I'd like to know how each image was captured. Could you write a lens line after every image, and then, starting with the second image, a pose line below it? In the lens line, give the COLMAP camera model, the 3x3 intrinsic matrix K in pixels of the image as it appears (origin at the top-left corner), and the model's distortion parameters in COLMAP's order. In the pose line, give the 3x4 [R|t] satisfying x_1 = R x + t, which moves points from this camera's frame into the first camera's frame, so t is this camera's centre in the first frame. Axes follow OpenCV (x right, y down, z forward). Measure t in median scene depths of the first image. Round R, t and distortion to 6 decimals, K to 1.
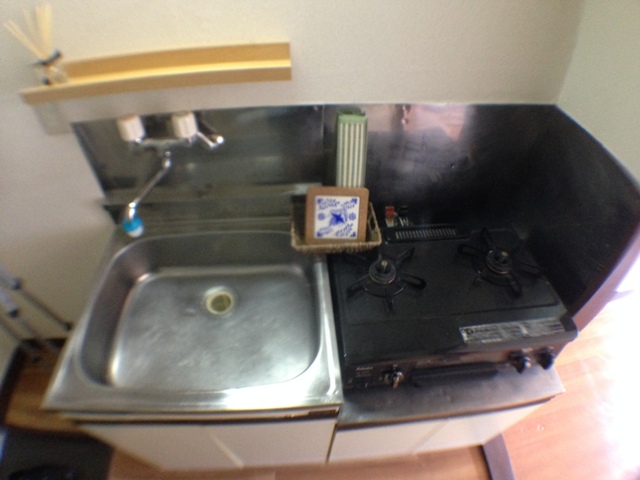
lens RADIAL K [[345.7, 0, 320.0], [0, 345.7, 240.0], [0, 0, 1]] dist [-0.109200, 0.000625]
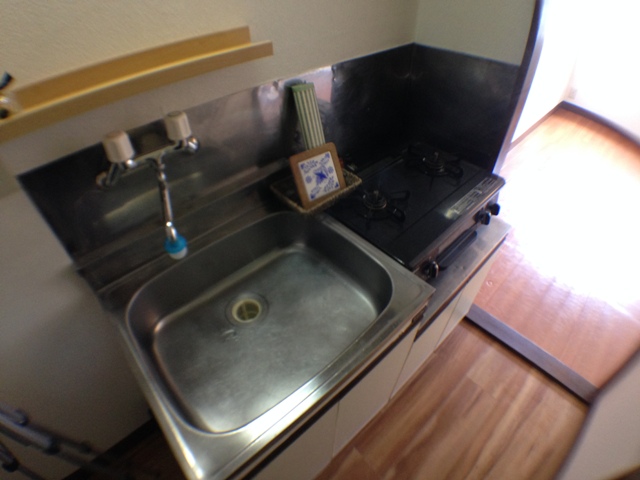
lens RADIAL K [[345.7, 0, 320.0], [0, 345.7, 240.0], [0, 0, 1]] dist [-0.109200, 0.000625]
pose [[0.787538, -0.437336, 0.434190, -0.527158], [0.455367, 0.887690, 0.068171, 0.043685], [-0.415240, 0.144029, 0.898238, 0.037067]]
